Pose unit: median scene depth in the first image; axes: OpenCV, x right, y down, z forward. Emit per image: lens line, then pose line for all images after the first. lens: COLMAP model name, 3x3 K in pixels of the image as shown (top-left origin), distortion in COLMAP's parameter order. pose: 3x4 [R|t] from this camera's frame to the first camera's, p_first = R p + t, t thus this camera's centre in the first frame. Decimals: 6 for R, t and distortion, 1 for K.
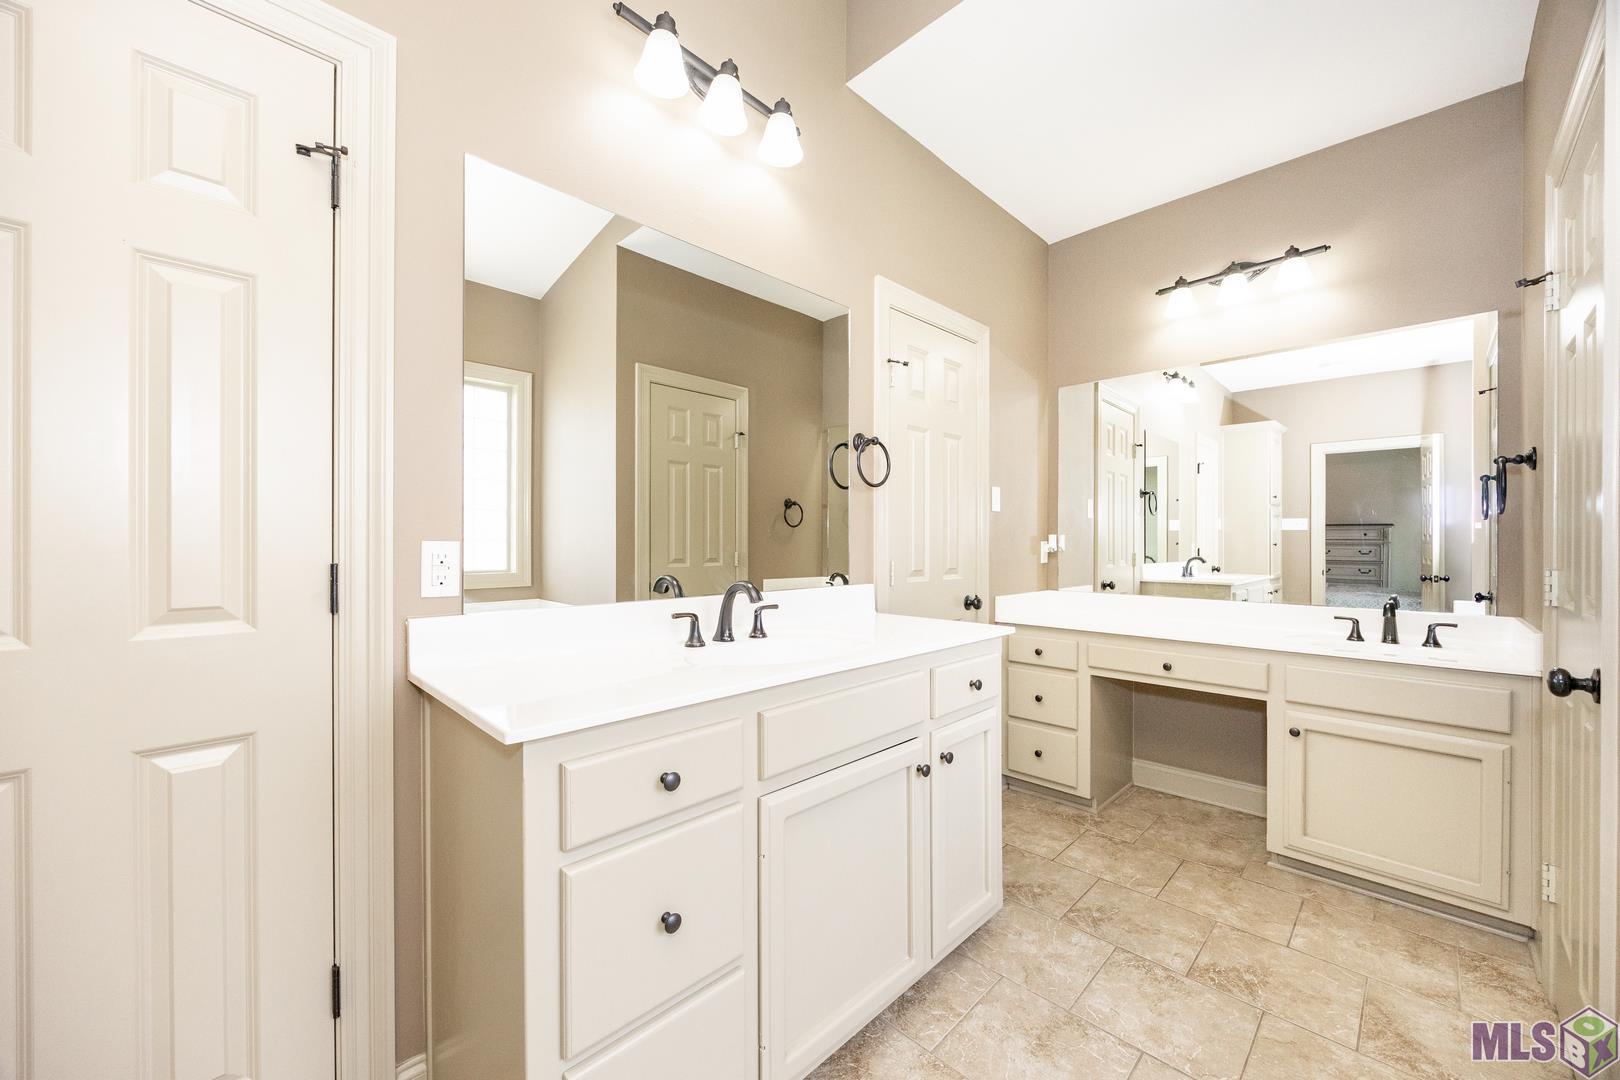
lens RADIAL K [[614.3, 0, 807.4], [0, 614.3, 544.3], [0, 0, 1]] dist [-0.003686, -0.000124]
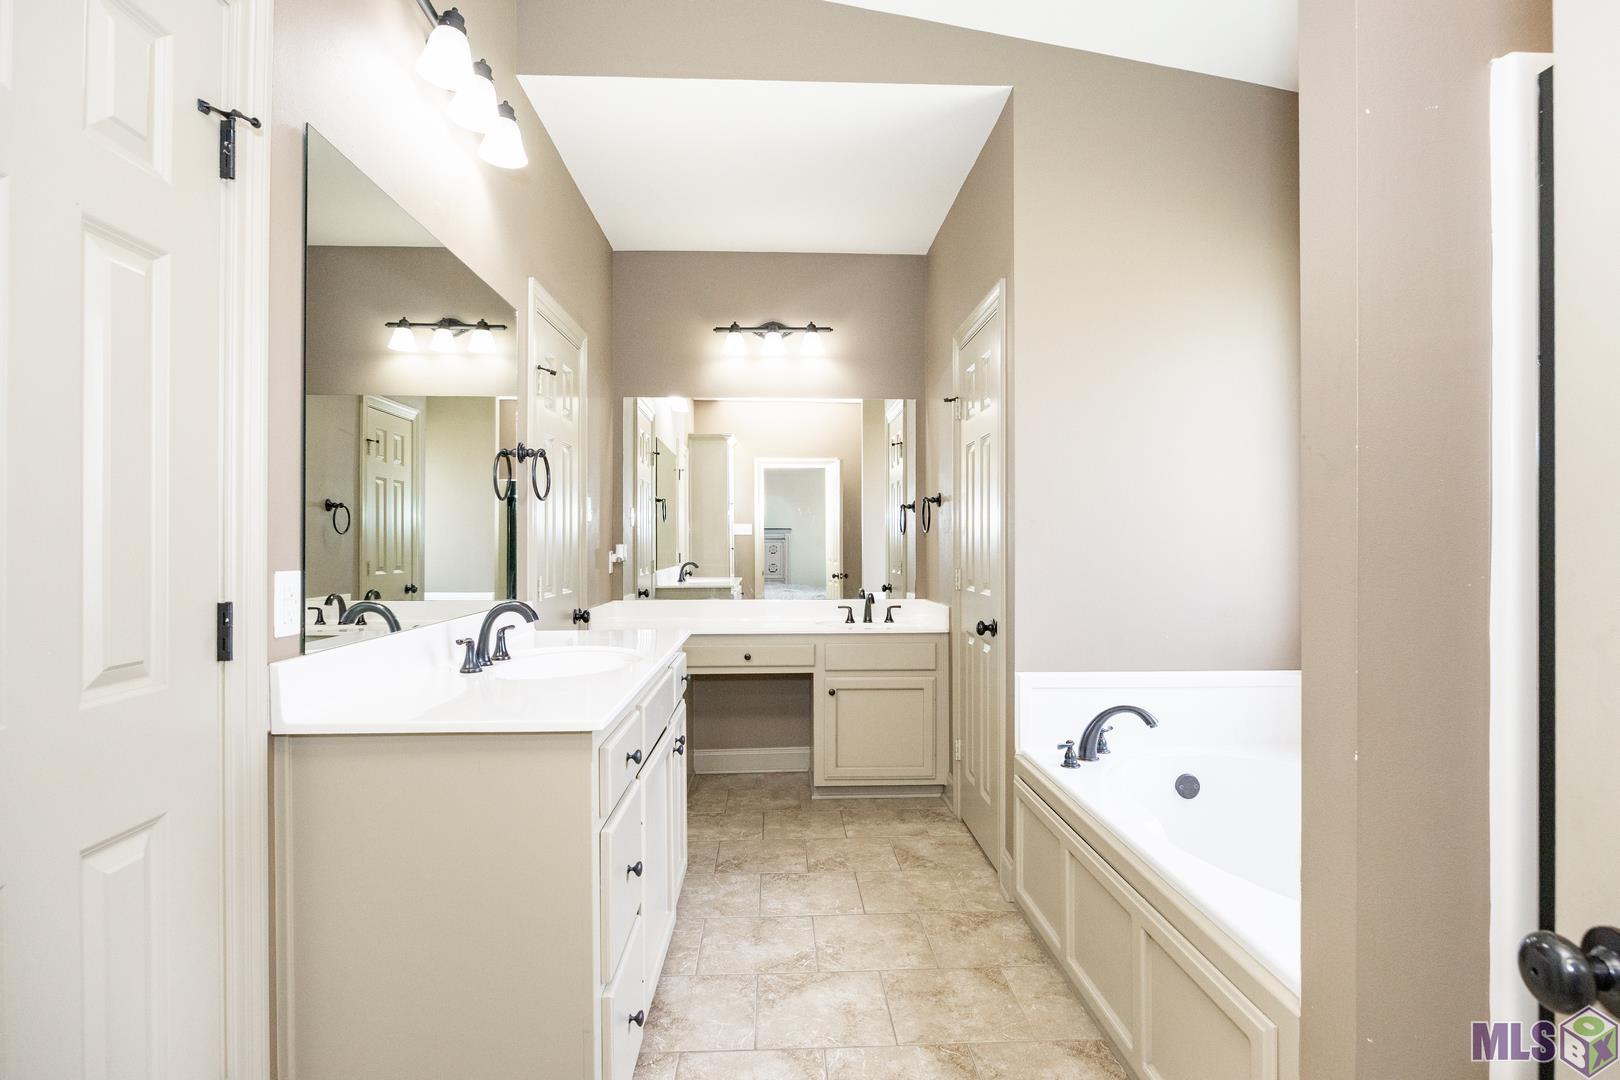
lens RADIAL K [[826.0, 0, 811.6], [0, 826.0, 538.0], [0, 0, 1]] dist [-0.021290, 0.000064]
pose [[0.667984, 0.000479, 0.744175, -0.588050], [0.005085, 0.999974, -0.005208, -0.025507], [-0.744158, 0.007263, 0.667964, -0.189019]]
